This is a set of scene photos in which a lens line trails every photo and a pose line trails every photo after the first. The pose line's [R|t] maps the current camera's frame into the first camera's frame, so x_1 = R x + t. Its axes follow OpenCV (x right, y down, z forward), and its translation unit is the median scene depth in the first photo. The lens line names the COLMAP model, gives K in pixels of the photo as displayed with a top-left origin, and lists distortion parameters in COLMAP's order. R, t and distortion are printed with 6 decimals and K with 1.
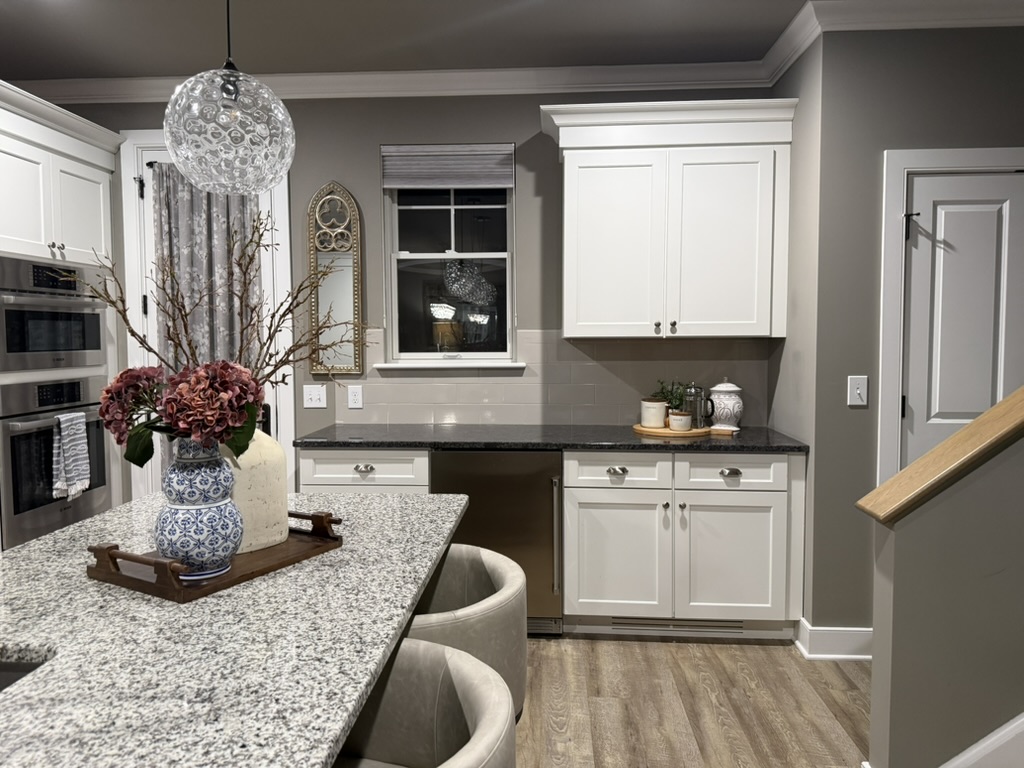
lens RADIAL K [[725.3, 0, 508.8], [0, 725.3, 375.9], [0, 0, 1]] dist [0.035568, -0.045987]
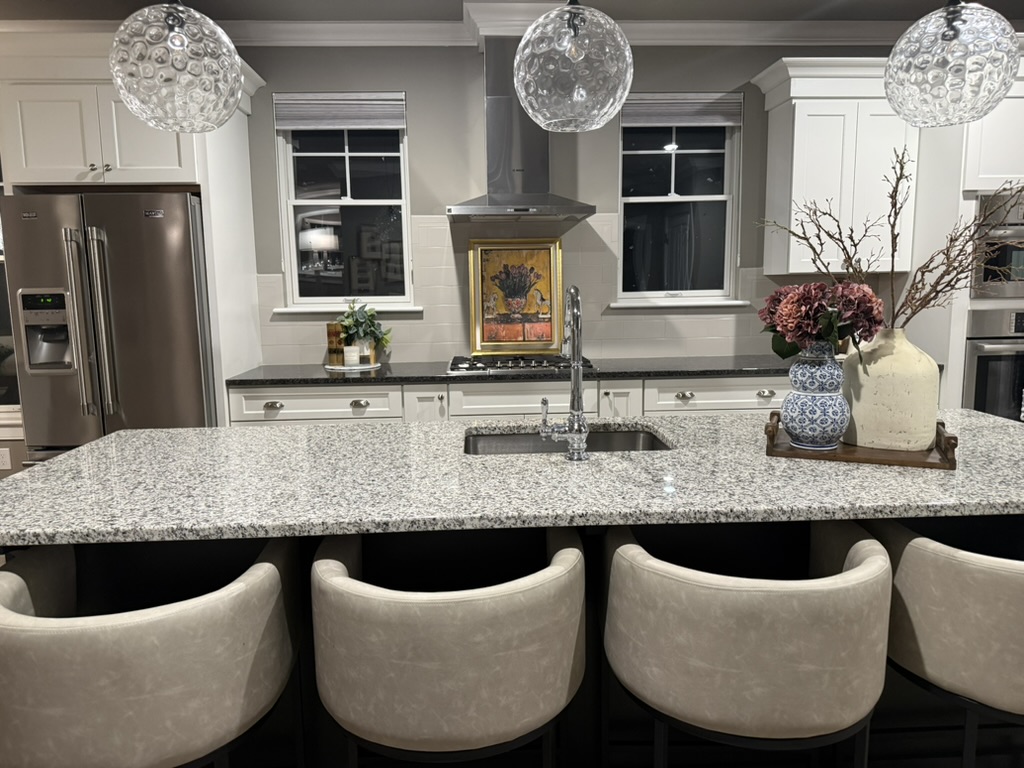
lens RADIAL K [[725.3, 0, 510.1], [0, 725.3, 388.7], [0, 0, 1]] dist [0.035568, -0.045987]
pose [[0.110008, 0.142944, -0.983598, 0.891873], [-0.043257, 0.989355, 0.138943, 0.012610], [0.992989, 0.027262, 0.115020, 0.360253]]
